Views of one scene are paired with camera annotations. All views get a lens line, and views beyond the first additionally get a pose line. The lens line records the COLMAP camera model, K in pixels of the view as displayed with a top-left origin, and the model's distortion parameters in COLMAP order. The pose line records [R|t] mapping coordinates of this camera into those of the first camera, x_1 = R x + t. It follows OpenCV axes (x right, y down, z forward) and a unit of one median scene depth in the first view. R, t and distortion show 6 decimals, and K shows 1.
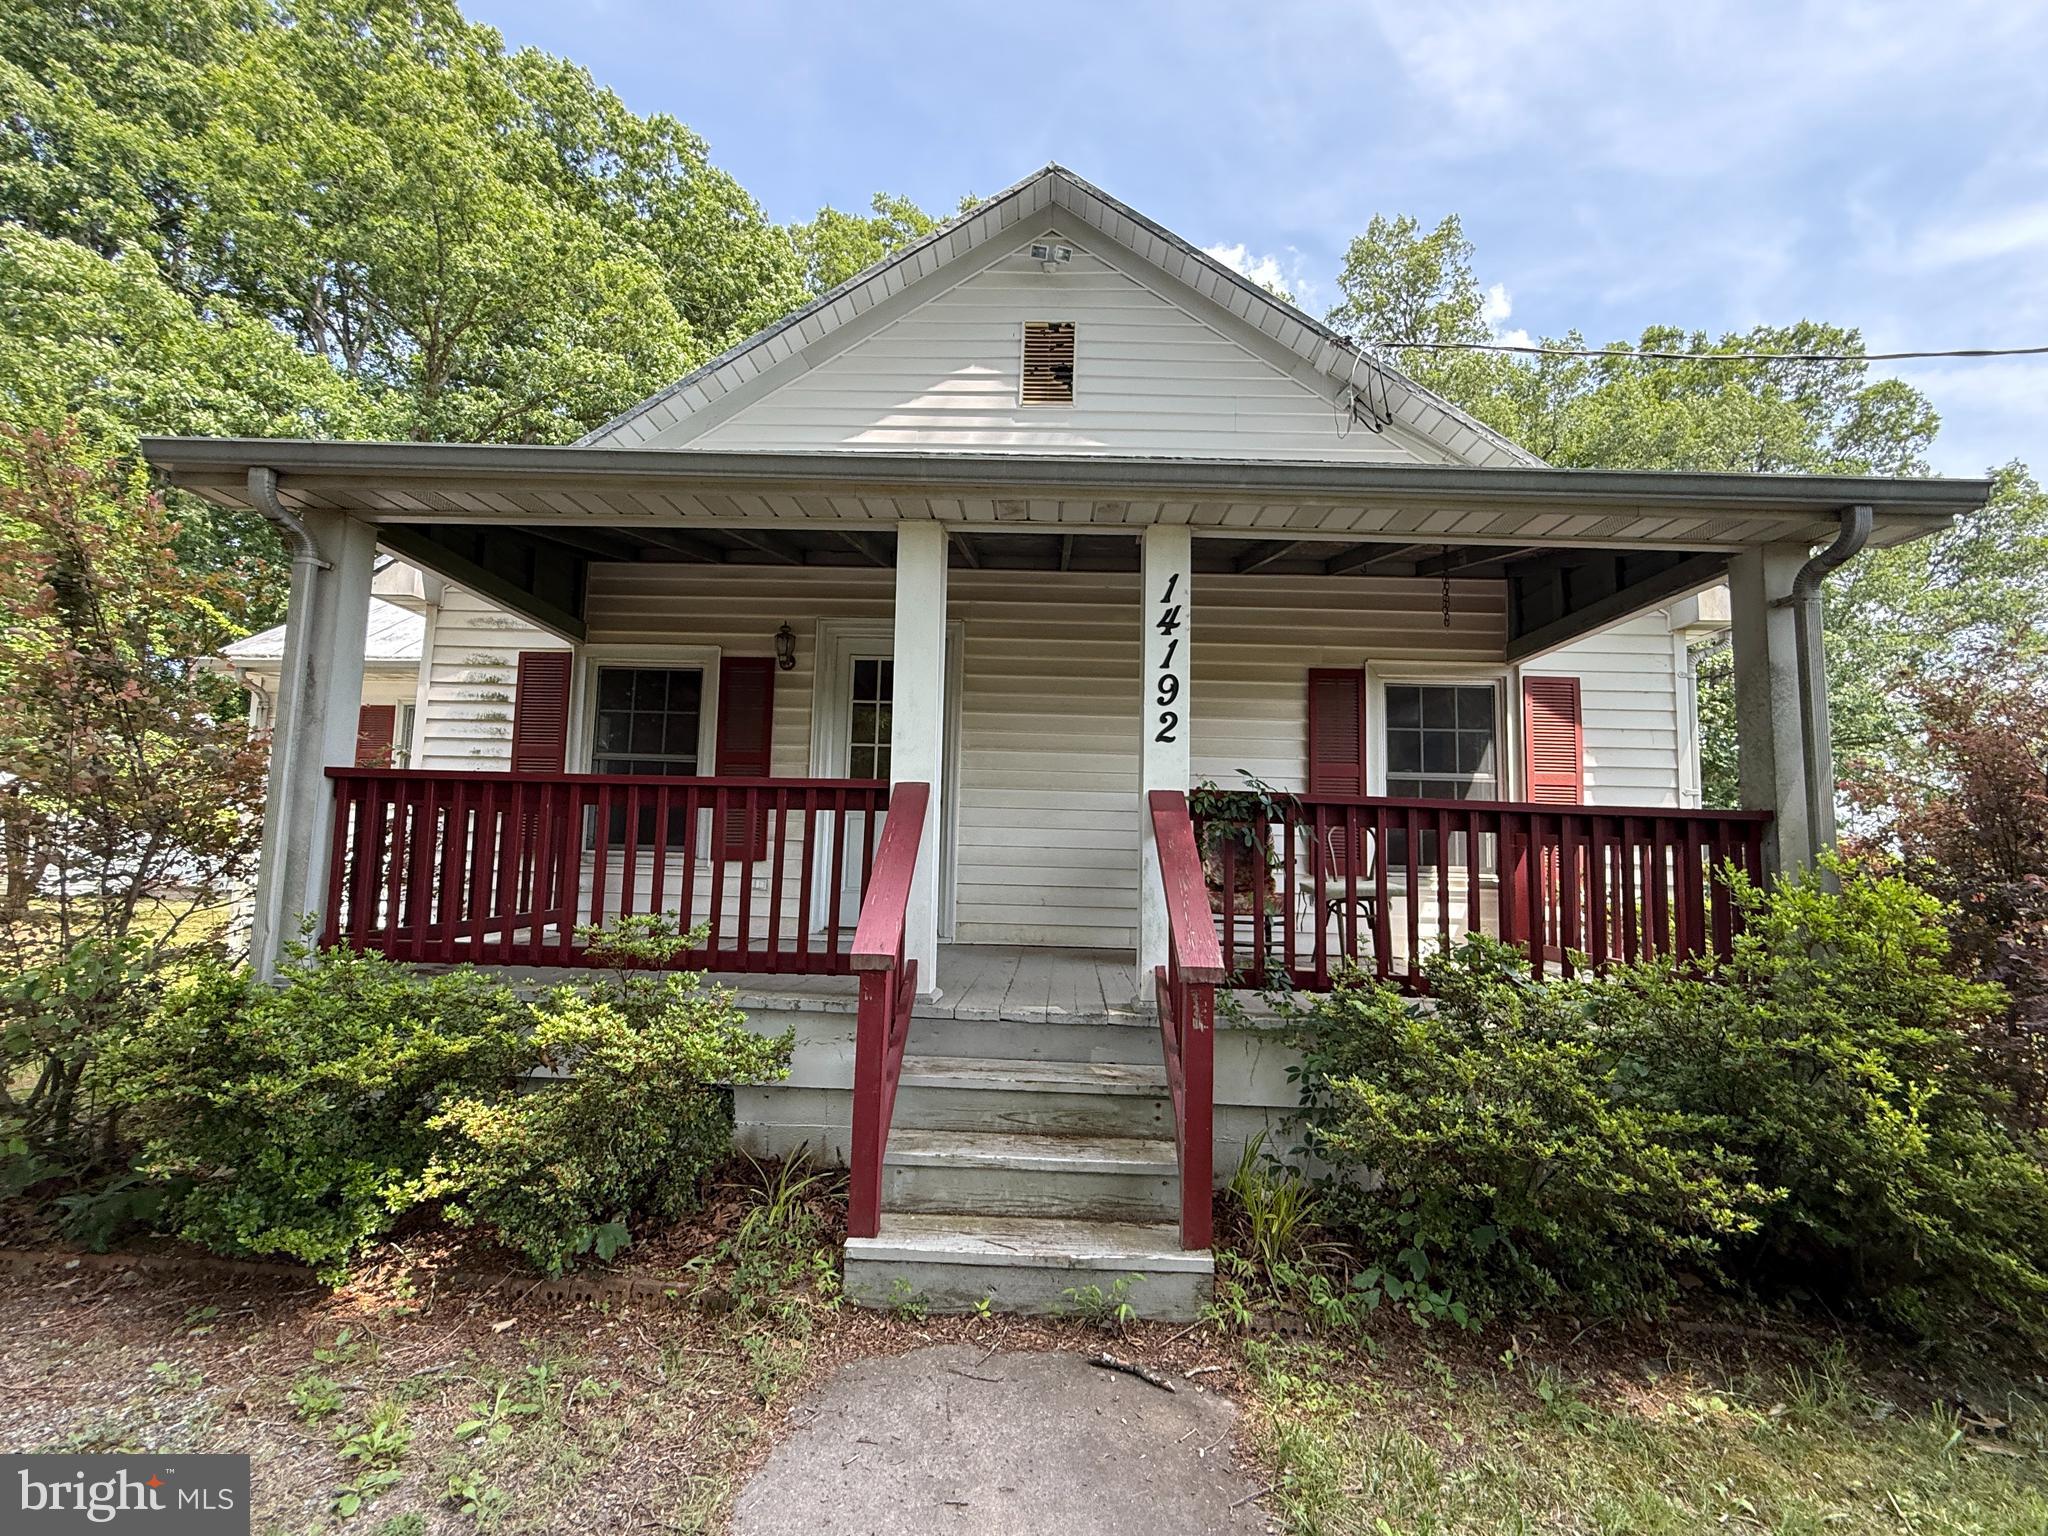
lens RADIAL K [[909.3, 0, 1024.0], [0, 909.3, 768.0], [0, 0, 1]] dist [-0.002328, -0.000774]
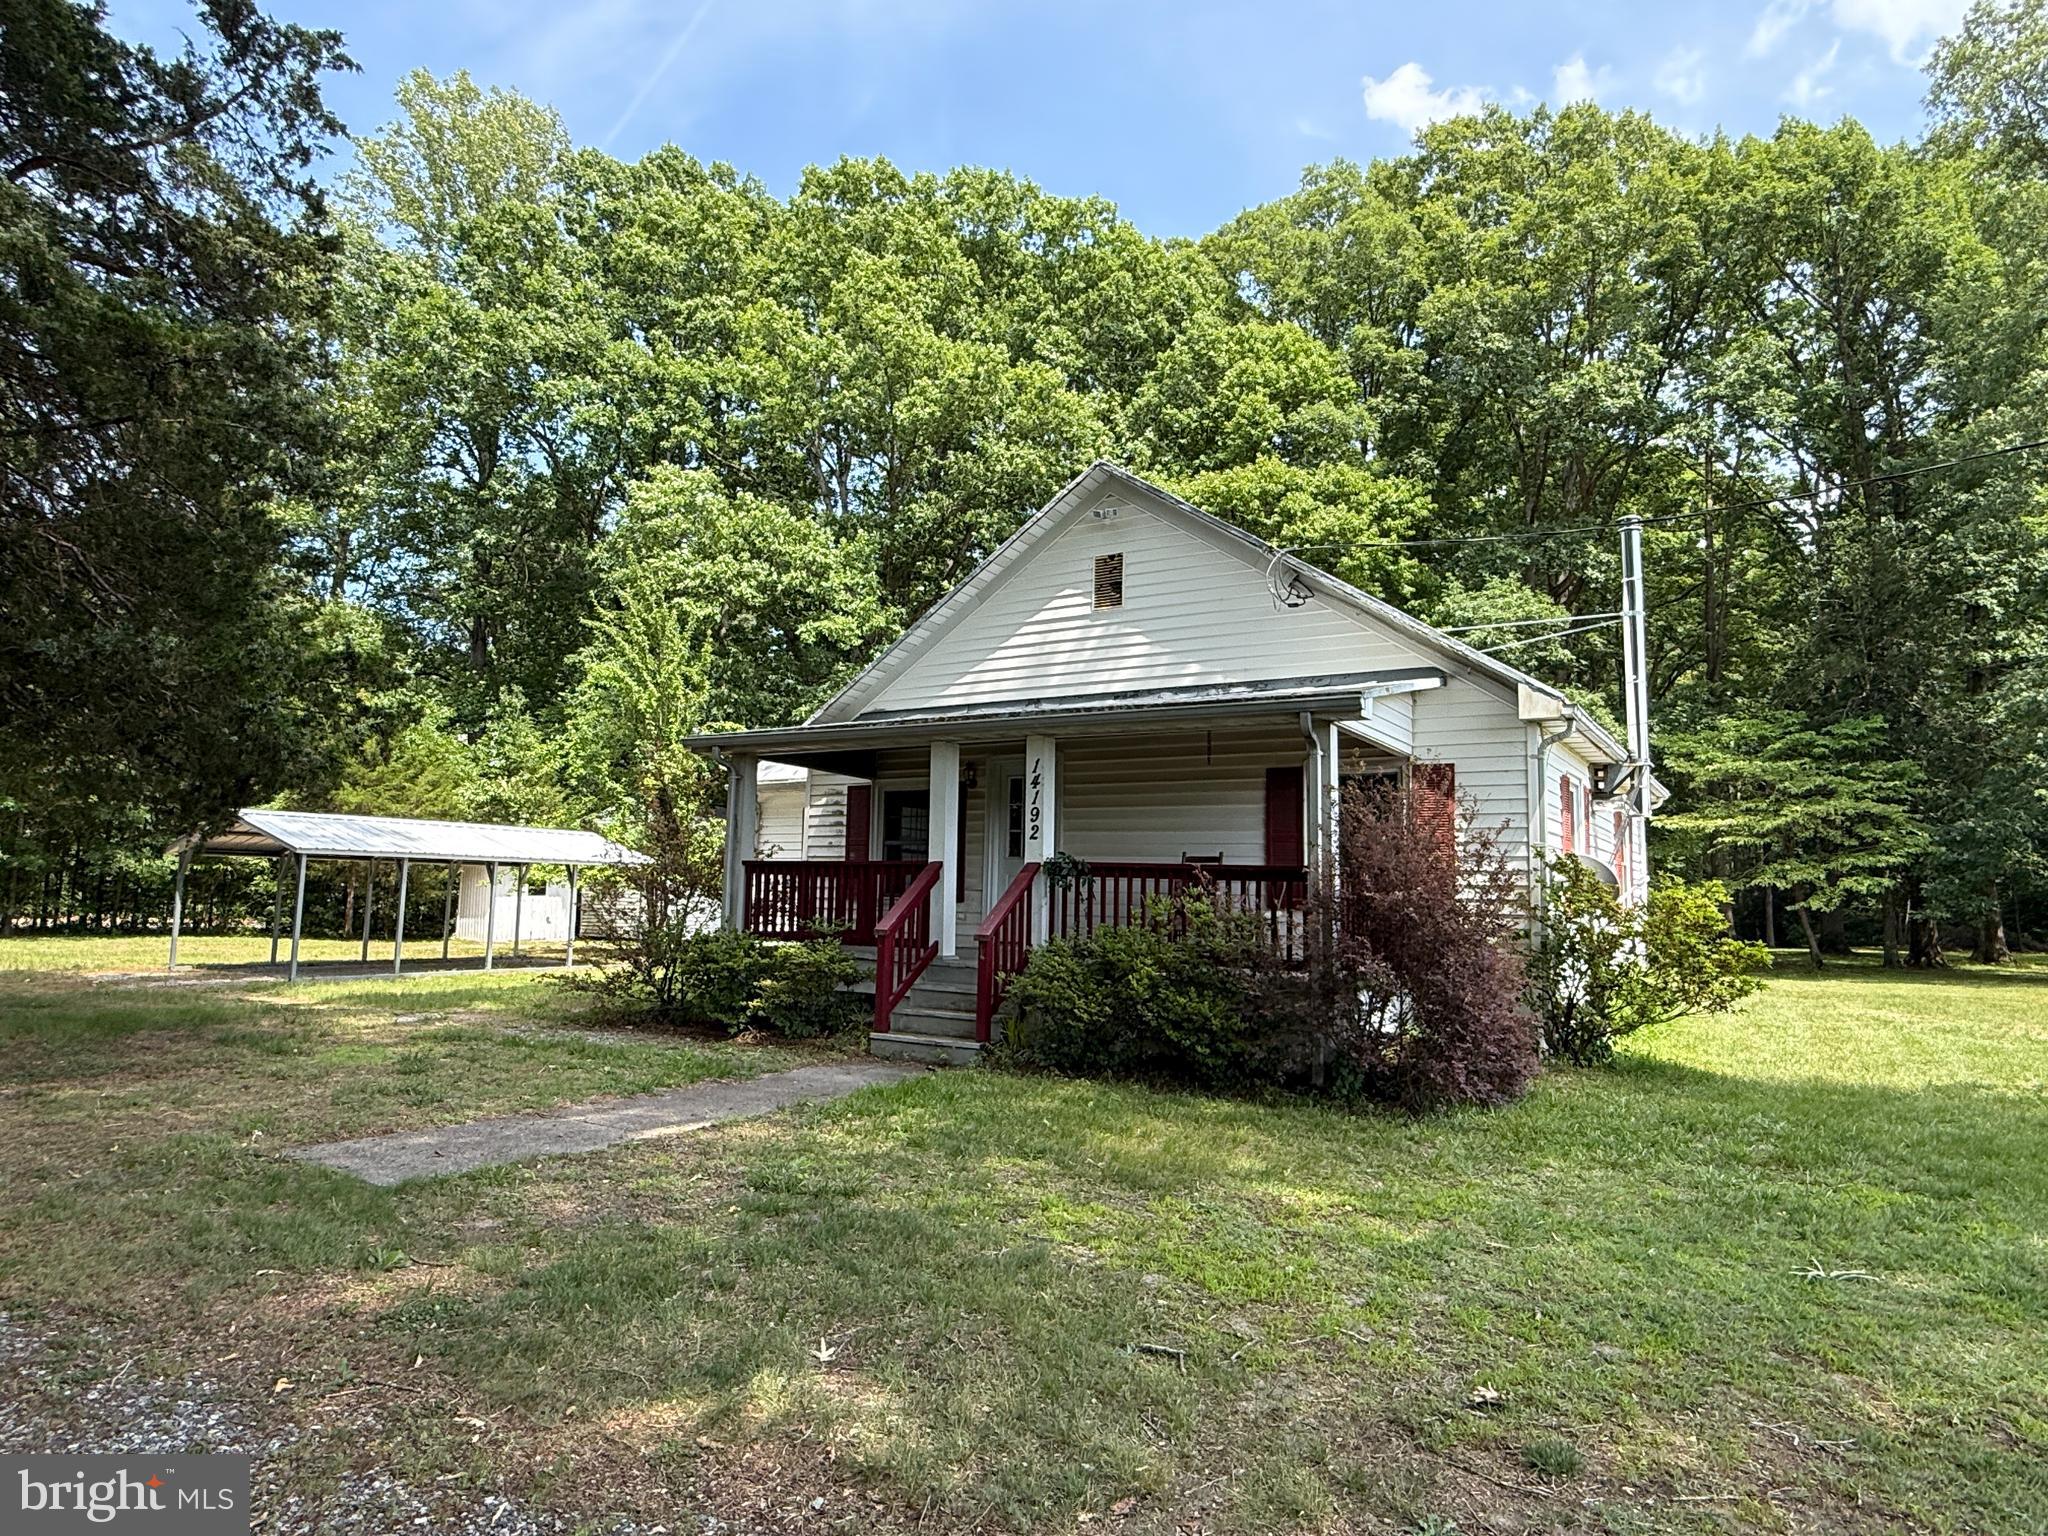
lens RADIAL K [[1216.7, 0, 1020.7], [0, 1216.7, 758.4], [0, 0, 1]] dist [0.001491, -0.001213]
pose [[0.855029, -0.065517, -0.514425, 0.954879], [0.046839, 0.997689, -0.049214, -0.046986], [0.516461, 0.017984, 0.856122, -0.862366]]
